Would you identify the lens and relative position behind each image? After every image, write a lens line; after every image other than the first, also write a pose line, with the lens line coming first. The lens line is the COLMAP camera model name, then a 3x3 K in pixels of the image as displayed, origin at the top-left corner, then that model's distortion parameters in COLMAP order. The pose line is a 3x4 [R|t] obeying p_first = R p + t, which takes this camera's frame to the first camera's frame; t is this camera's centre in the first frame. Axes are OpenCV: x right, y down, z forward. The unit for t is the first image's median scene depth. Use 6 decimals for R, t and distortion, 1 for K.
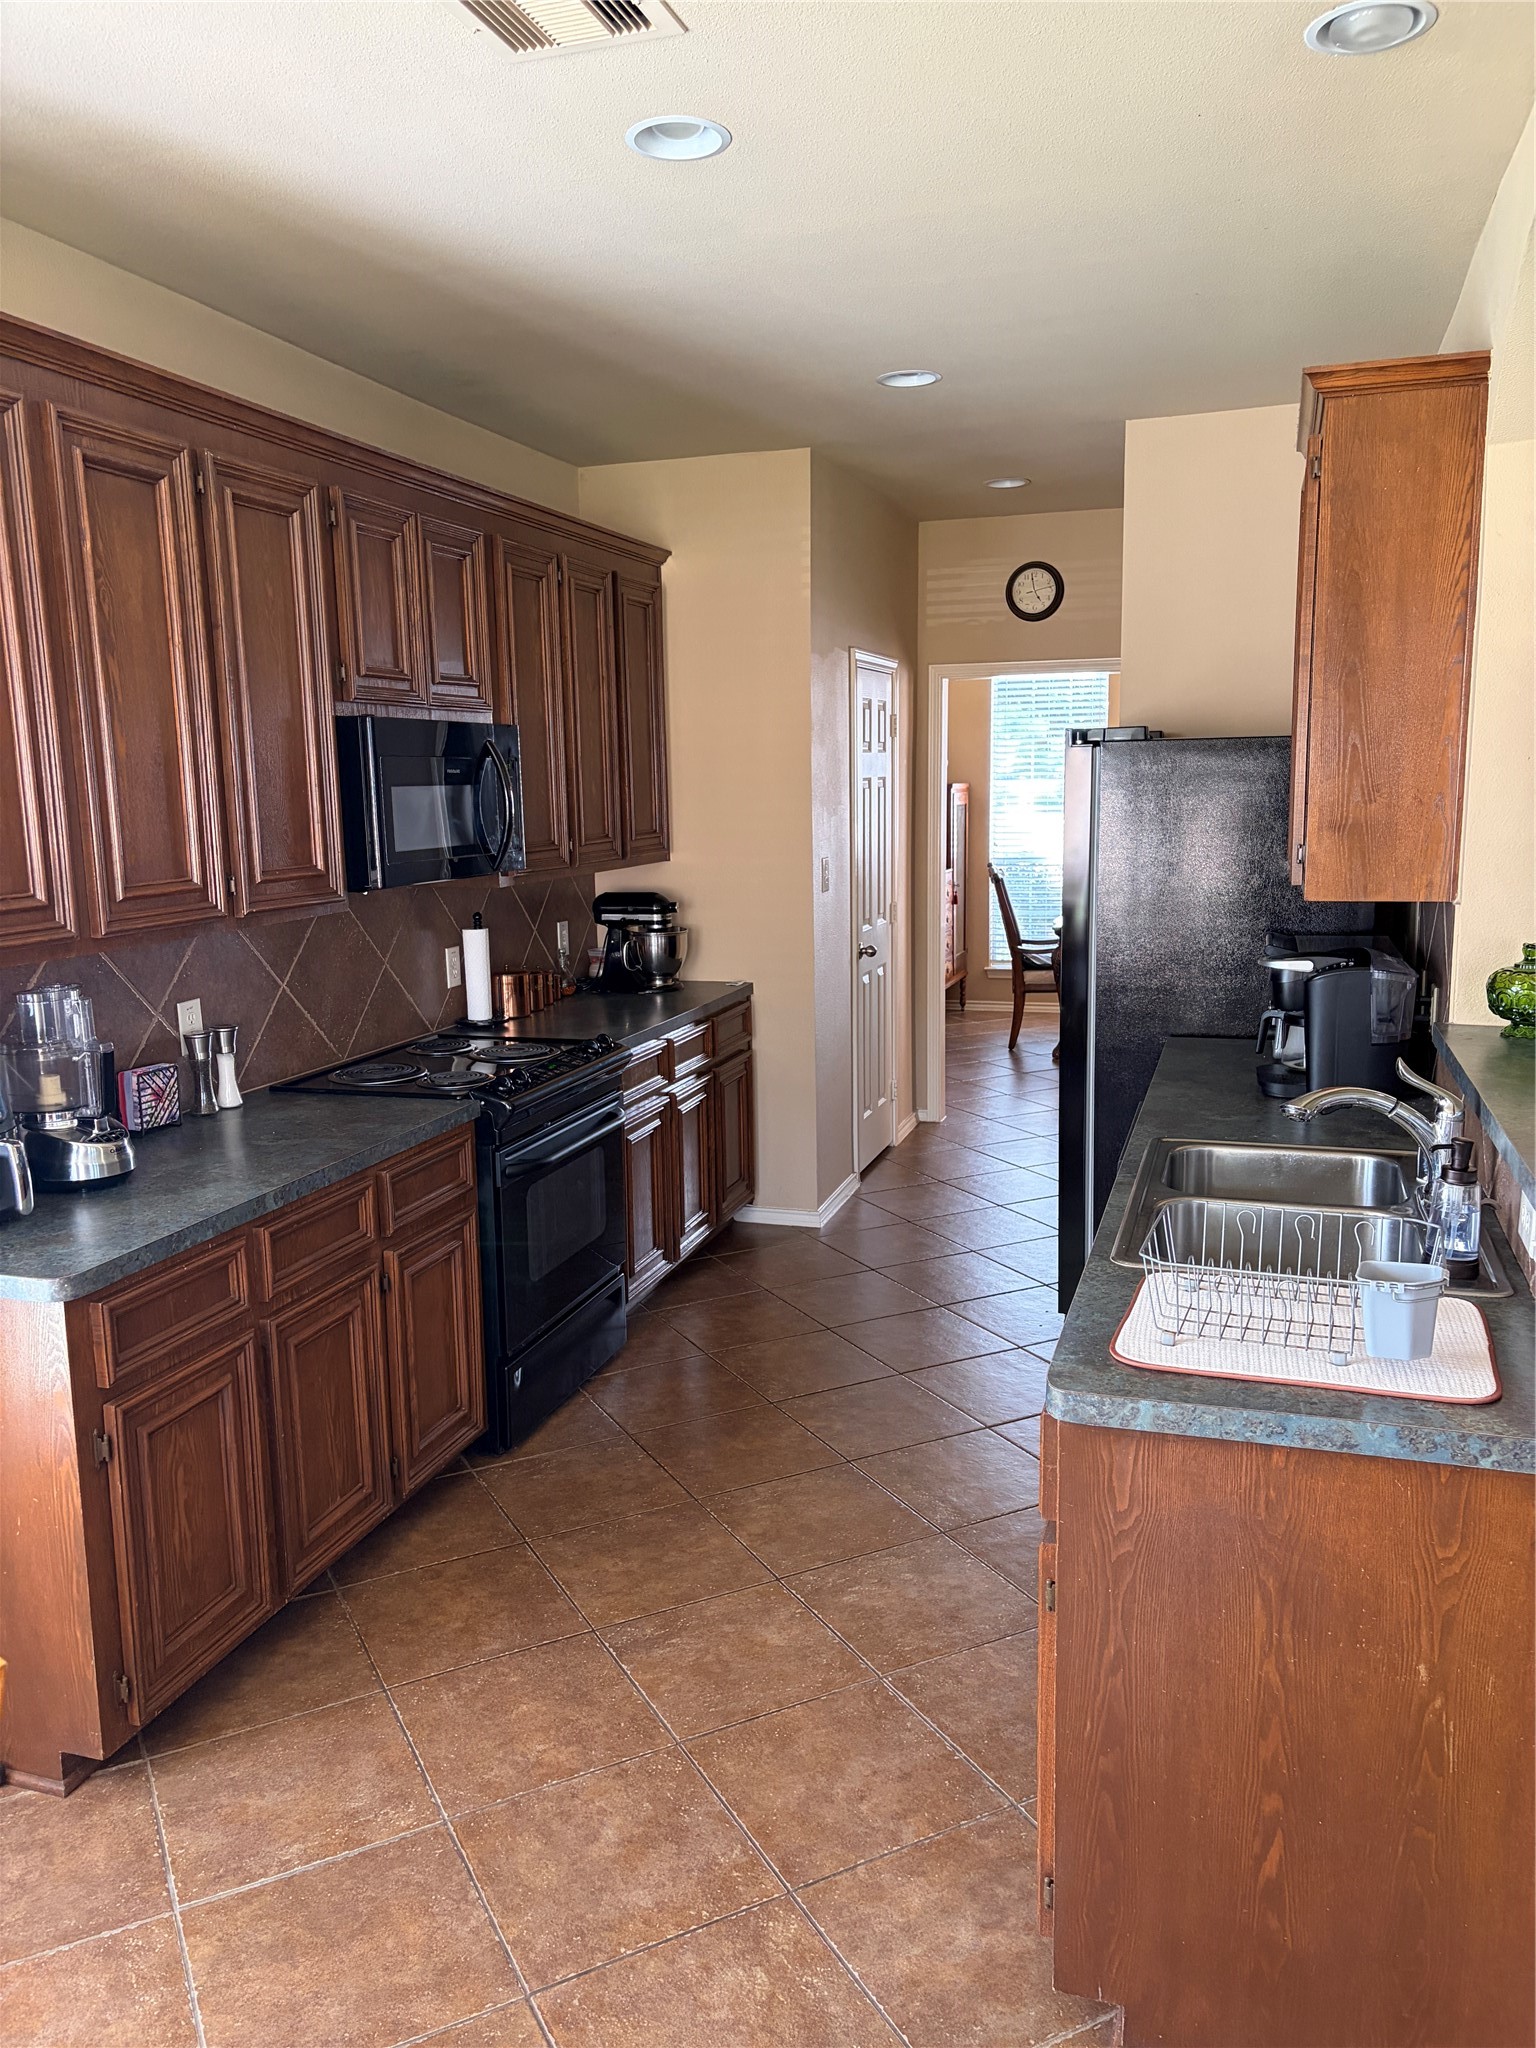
lens RADIAL K [[1549.0, 0, 765.6], [0, 1549.0, 1033.7], [0, 0, 1]] dist [0.031024, -0.008806]
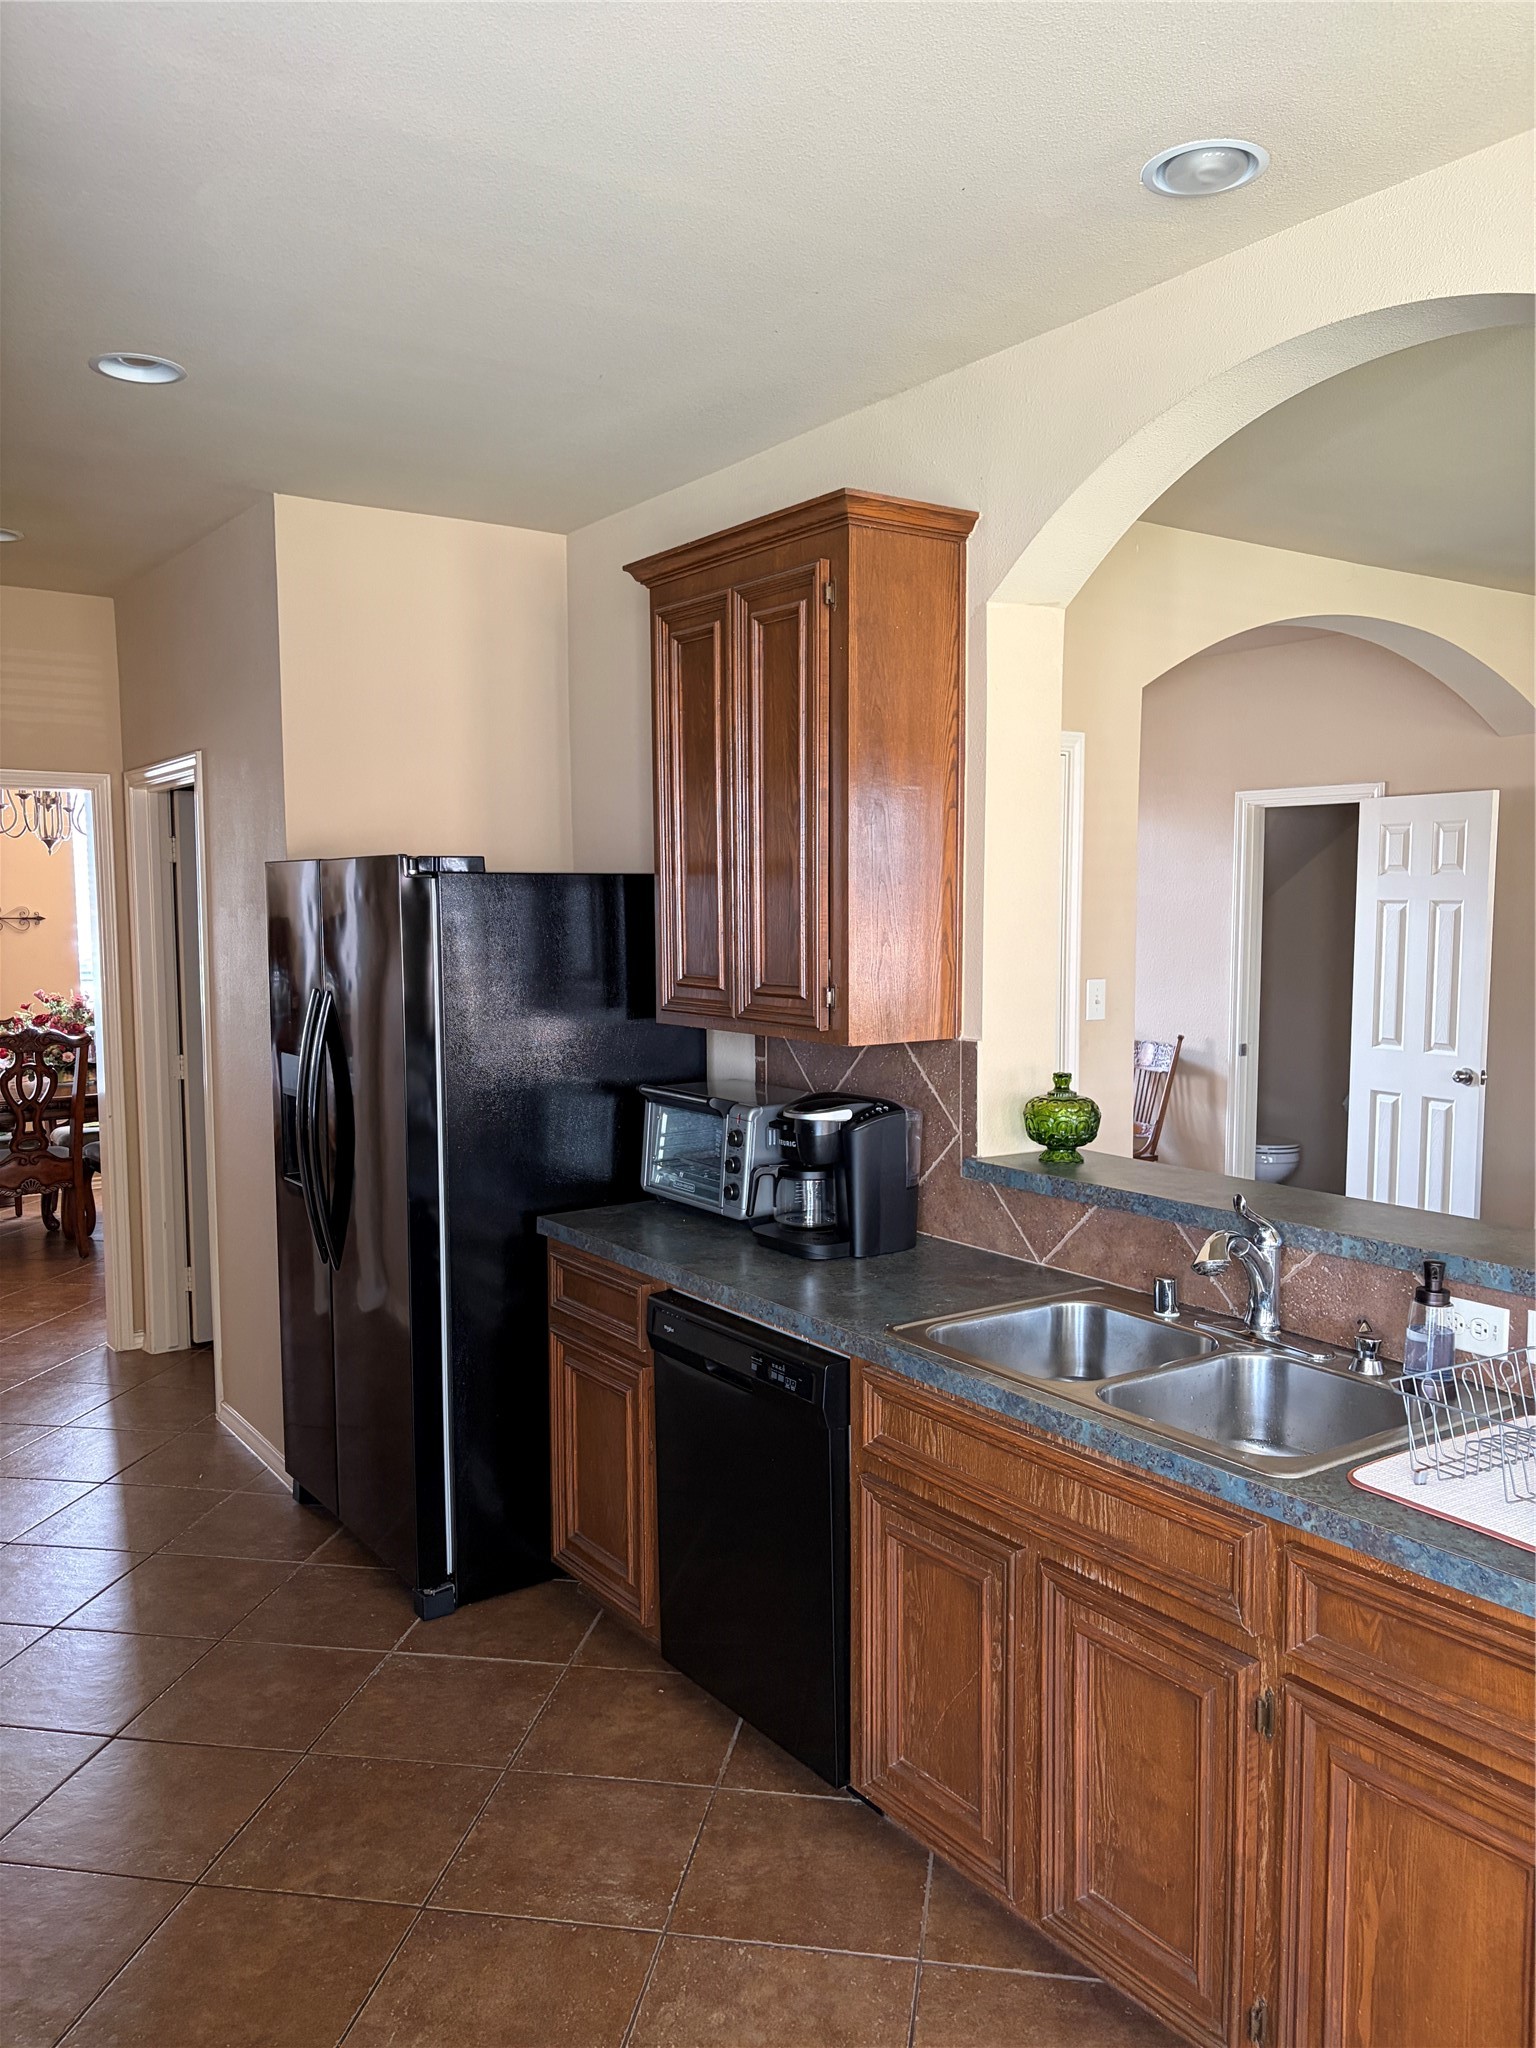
lens RADIAL K [[1530.8, 0, 756.2], [0, 1530.8, 1035.7], [0, 0, 1]] dist [0.047407, -0.049633]
pose [[0.602512, -0.056724, 0.796091, -0.426683], [0.127339, 0.991526, -0.025725, -0.076058], [-0.787885, 0.116873, 0.604630, 0.491096]]
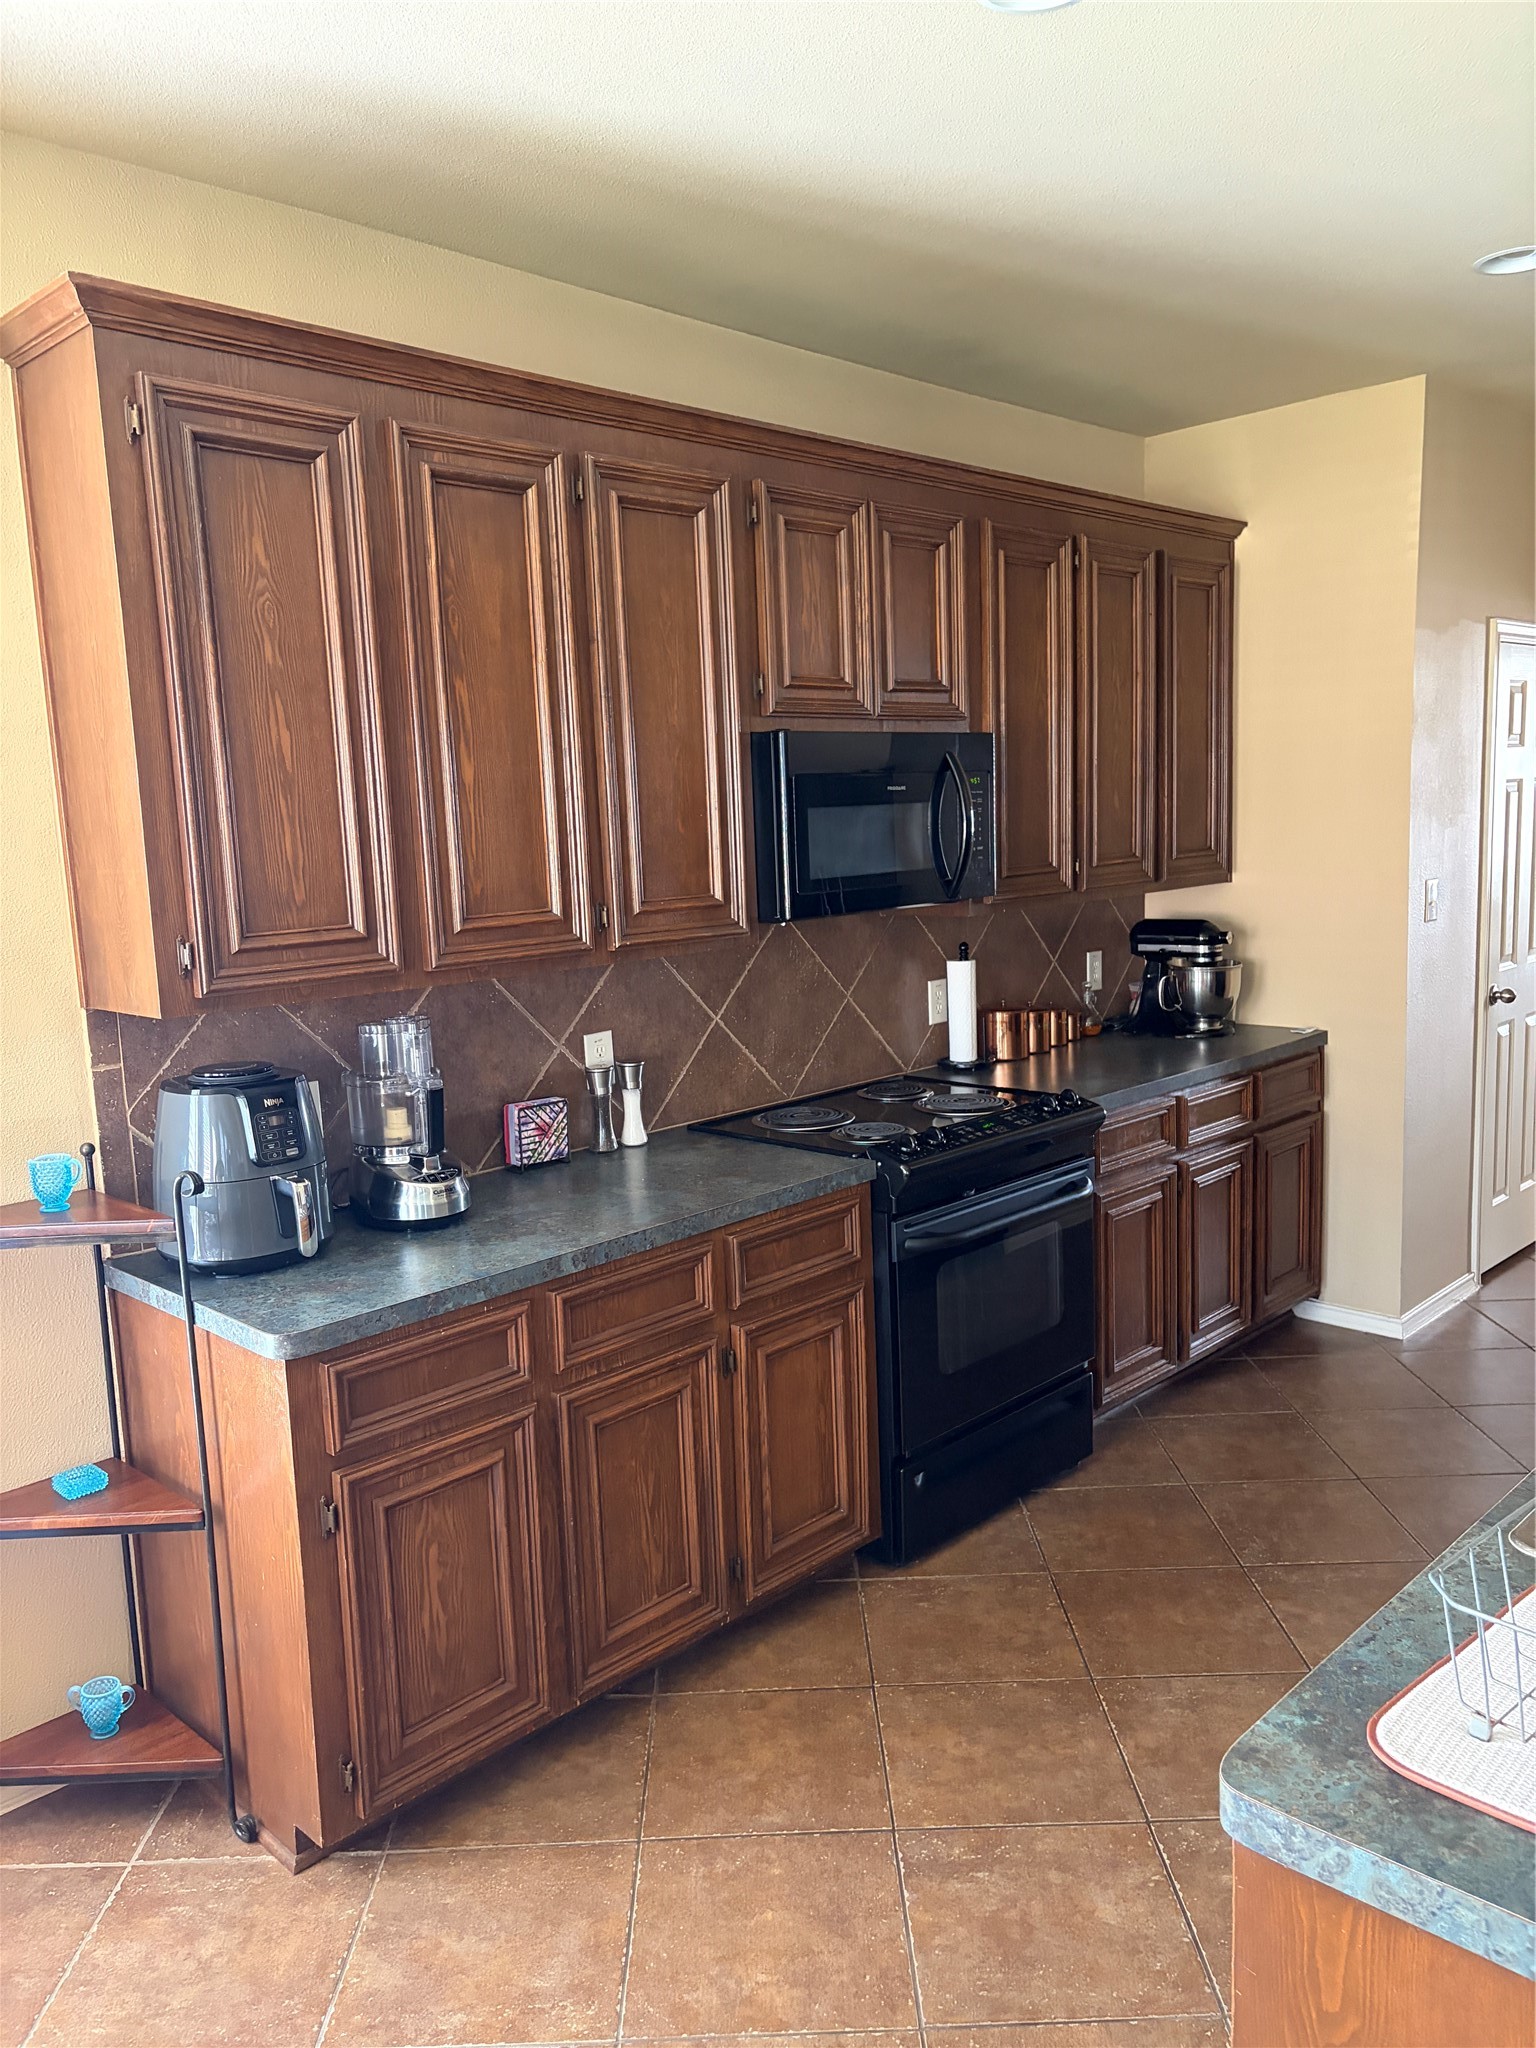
lens RADIAL K [[1553.5, 0, 768.0], [0, 1553.5, 1024.0], [0, 0, 1]] dist [0.033508, -0.009403]
pose [[0.894122, 0.048743, -0.445164, 0.162631], [-0.054627, 0.998507, -0.000388, -0.034227], [0.444480, 0.024665, 0.895449, 0.201590]]
